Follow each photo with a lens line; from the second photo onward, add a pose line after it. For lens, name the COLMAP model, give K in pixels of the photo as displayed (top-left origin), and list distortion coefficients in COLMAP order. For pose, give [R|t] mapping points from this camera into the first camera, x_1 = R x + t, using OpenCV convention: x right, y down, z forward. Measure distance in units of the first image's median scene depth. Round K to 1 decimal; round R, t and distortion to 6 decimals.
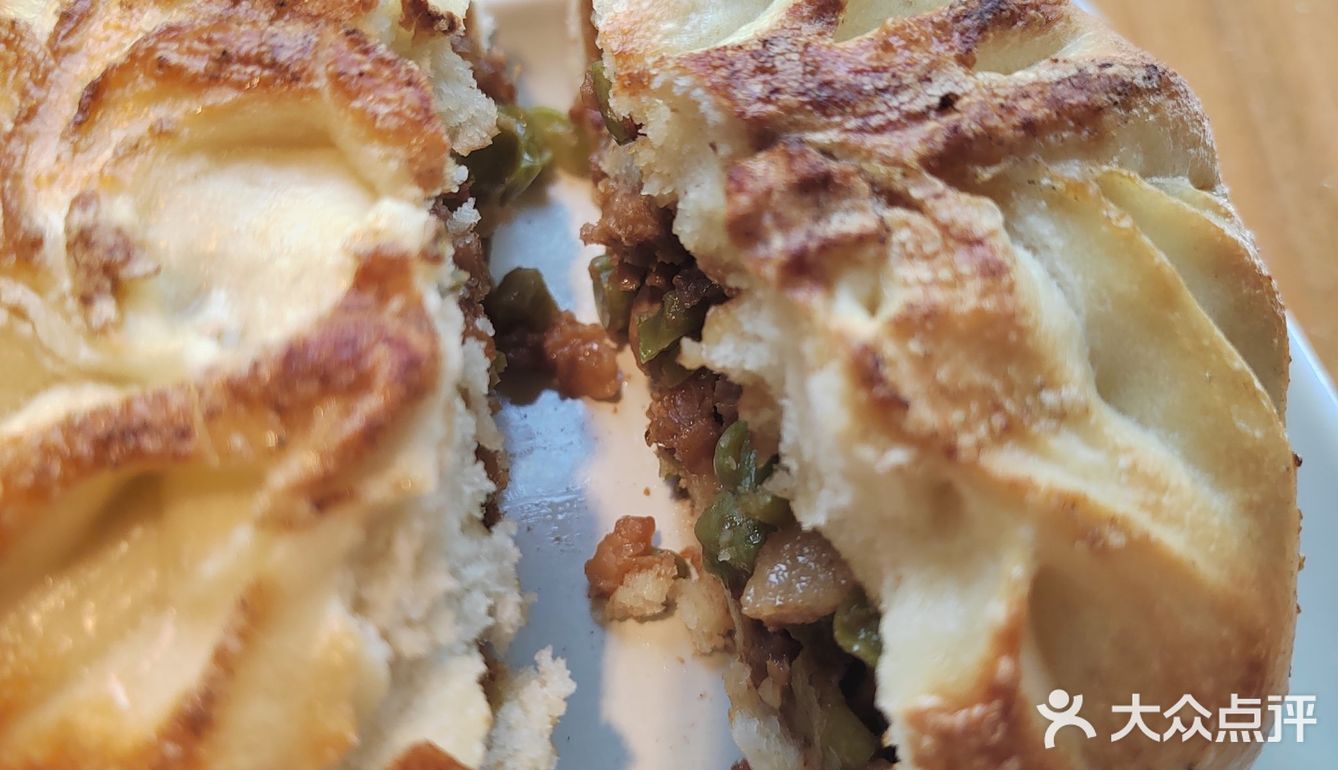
lens RADIAL K [[953.2, 0, 669.3], [0, 953.2, 384.9], [0, 0, 1]] dist [0.013152, 0.007495]
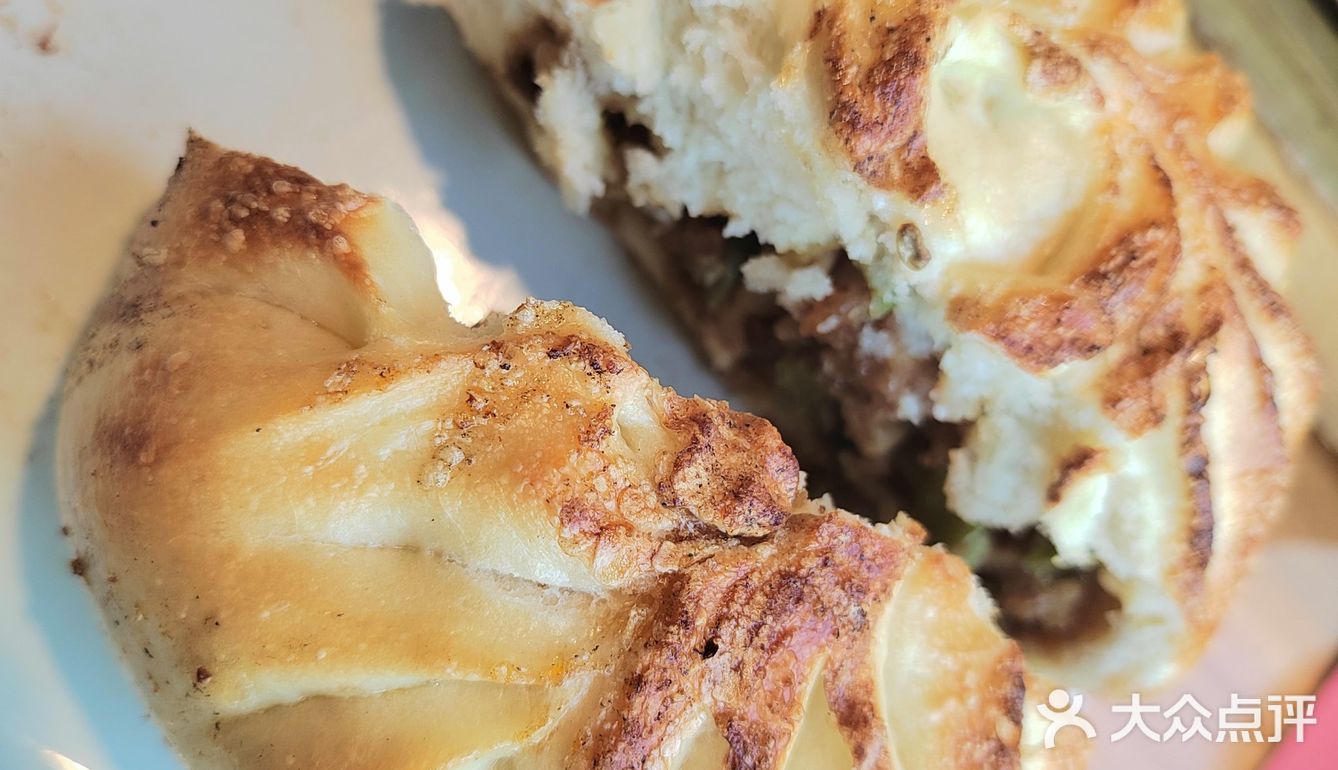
lens RADIAL K [[953.2, 0, 669.1], [0, 953.2, 384.4], [0, 0, 1]] dist [0.013152, 0.007495]
pose [[-0.693788, 0.645253, -0.319856, 0.470207], [-0.717608, -0.656886, 0.231385, -0.319674], [-0.060807, 0.390063, 0.918778, -0.035096]]
